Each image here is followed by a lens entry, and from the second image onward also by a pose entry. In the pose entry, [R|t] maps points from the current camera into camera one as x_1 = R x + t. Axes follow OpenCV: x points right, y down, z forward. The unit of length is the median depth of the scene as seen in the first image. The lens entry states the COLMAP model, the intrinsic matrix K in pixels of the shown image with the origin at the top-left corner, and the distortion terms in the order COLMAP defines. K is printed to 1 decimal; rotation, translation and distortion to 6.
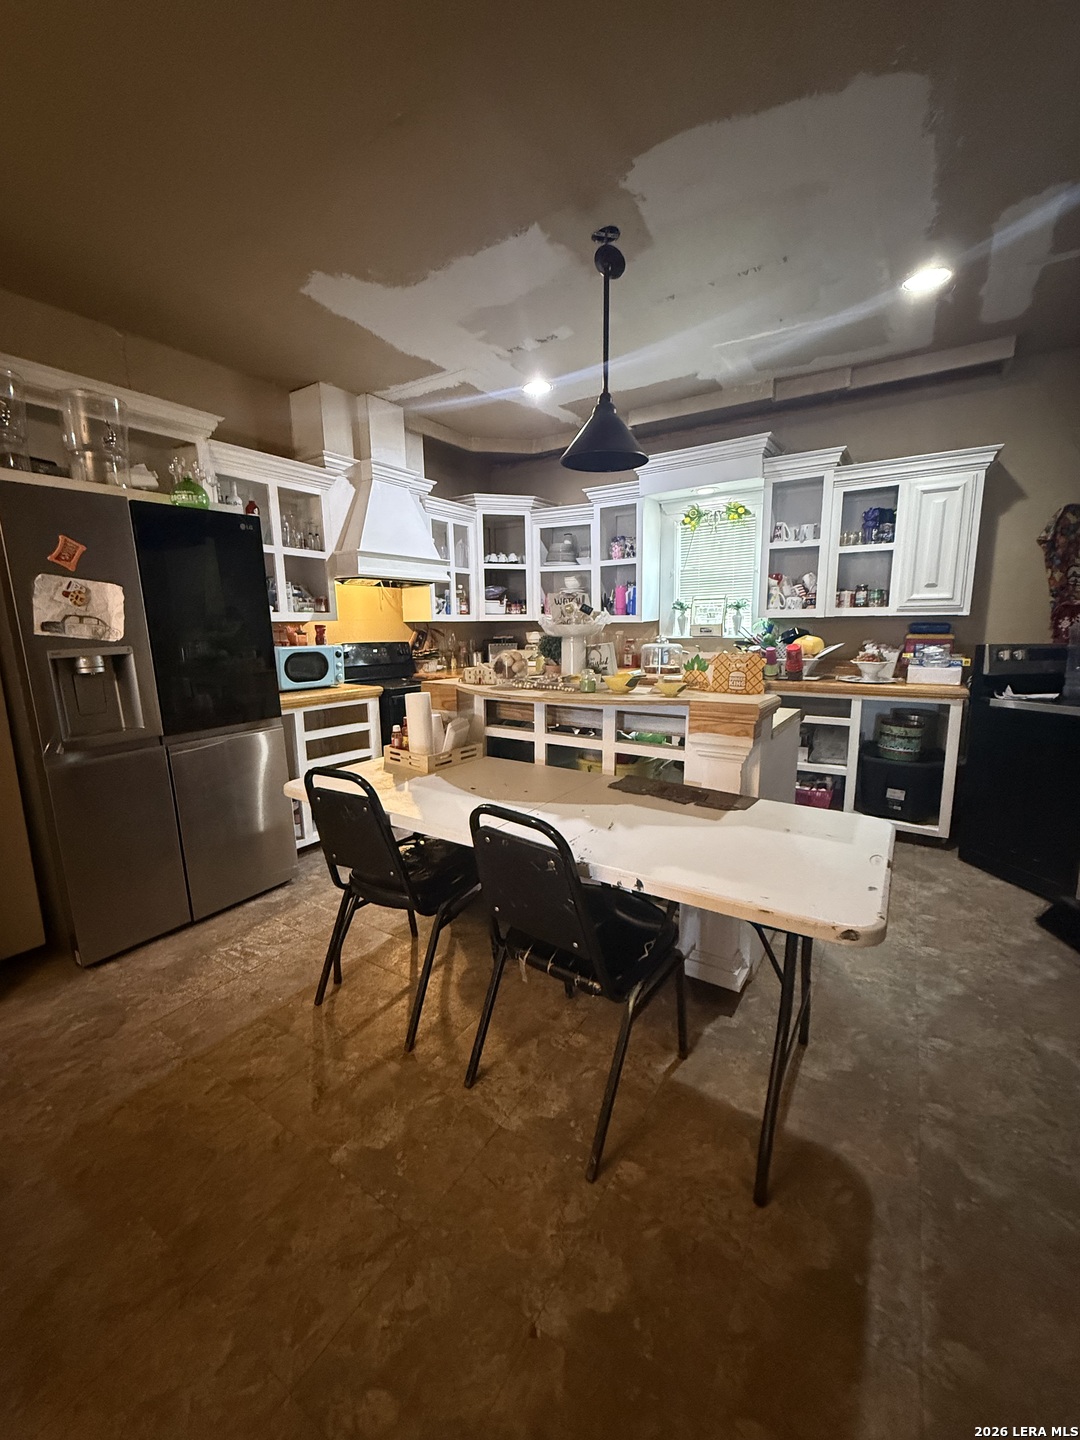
lens RADIAL K [[571.4, 0, 538.4], [0, 571.4, 718.1], [0, 0, 1]] dist [0.001421, -0.000111]
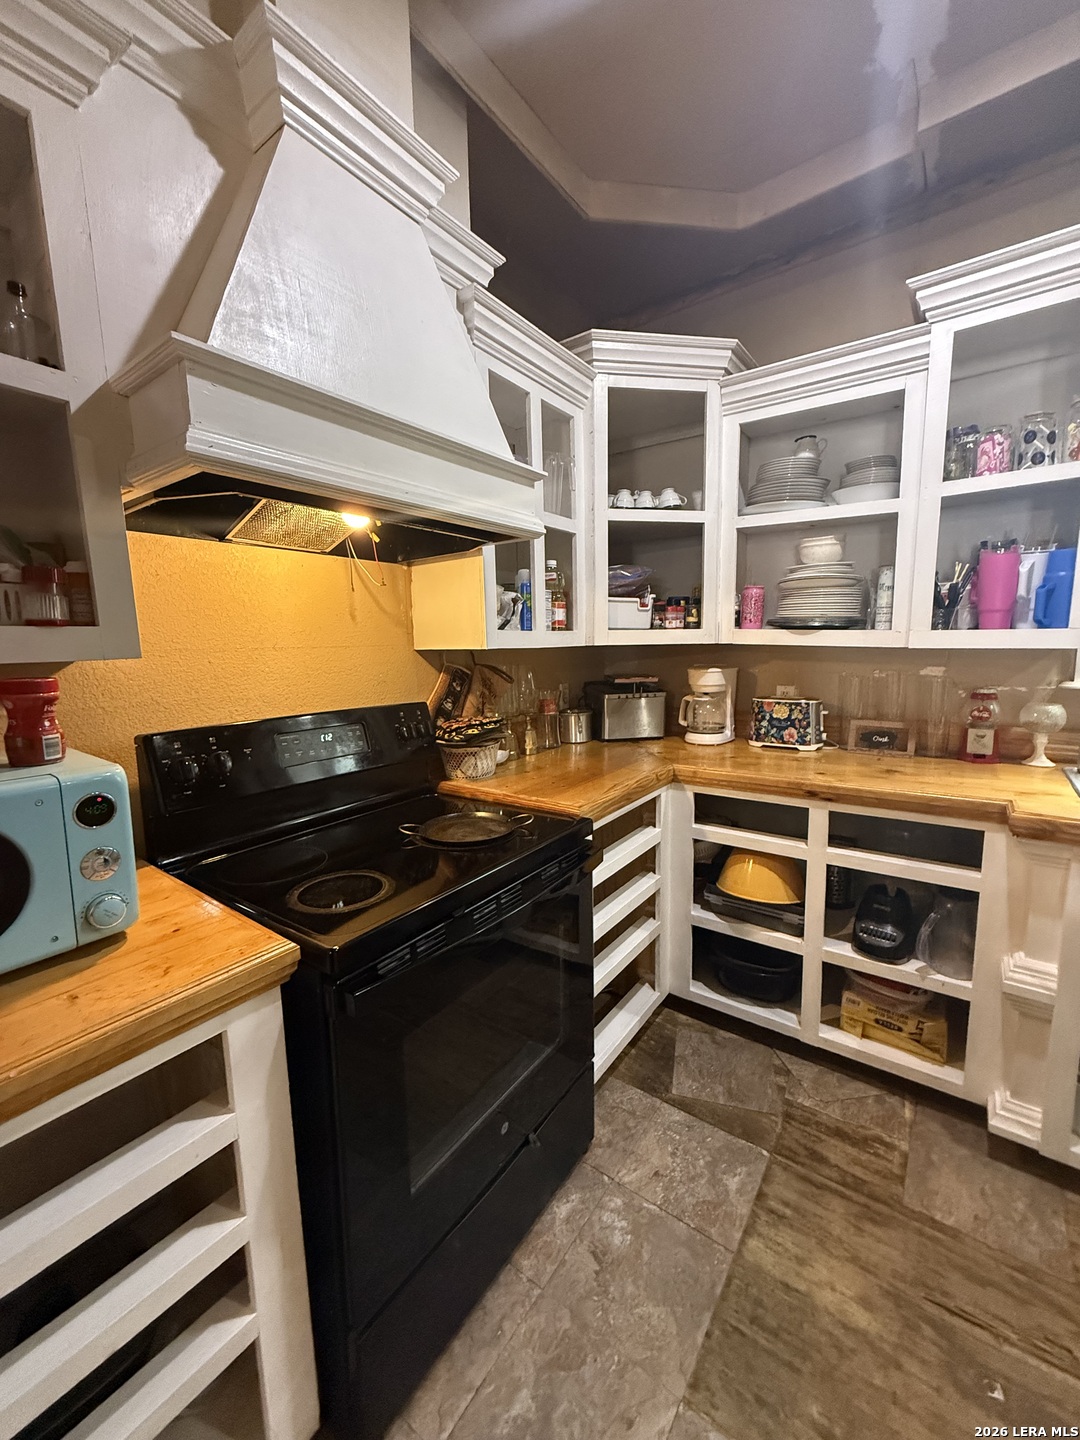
lens RADIAL K [[571.4, 0, 538.4], [0, 571.4, 718.1], [0, 0, 1]] dist [0.001421, -0.000111]
pose [[0.998417, 0.000700, -0.056237, -0.125694], [-0.002394, 0.999545, -0.030077, -0.107392], [0.056190, 0.030164, 0.997964, 0.599057]]
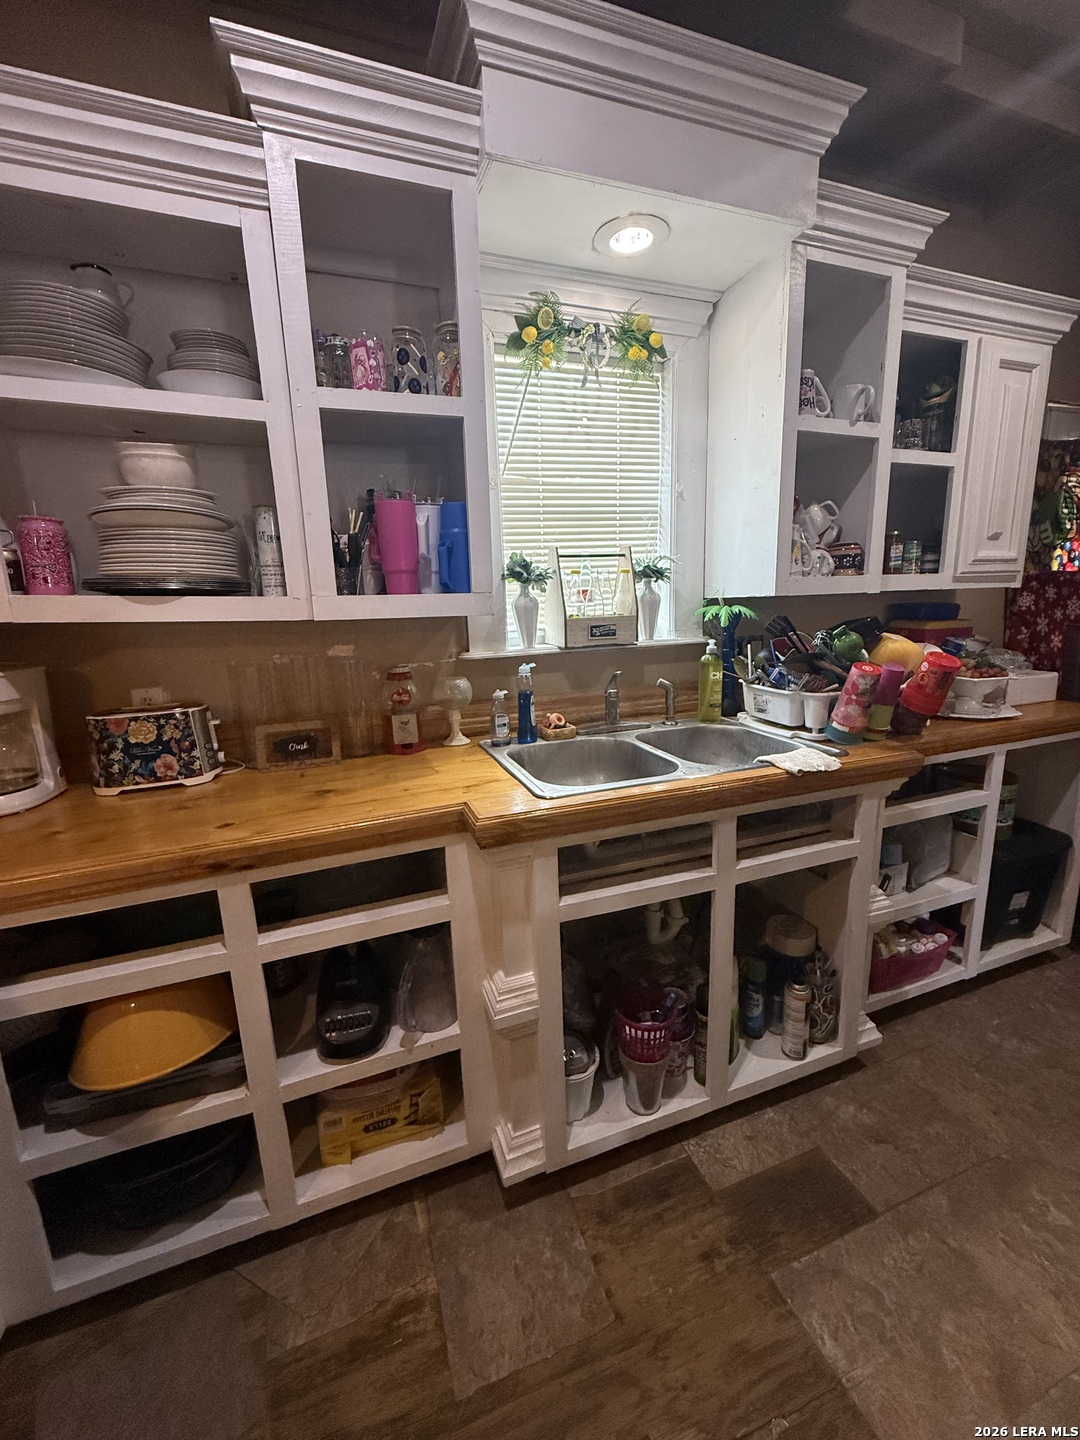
lens RADIAL K [[571.4, 0, 538.4], [0, 571.4, 718.1], [0, 0, 1]] dist [0.001421, -0.000111]
pose [[0.602752, -0.160242, 0.781673, -0.059480], [0.162329, 0.983767, 0.076498, -0.123178], [-0.781242, 0.080779, 0.618980, 0.738779]]
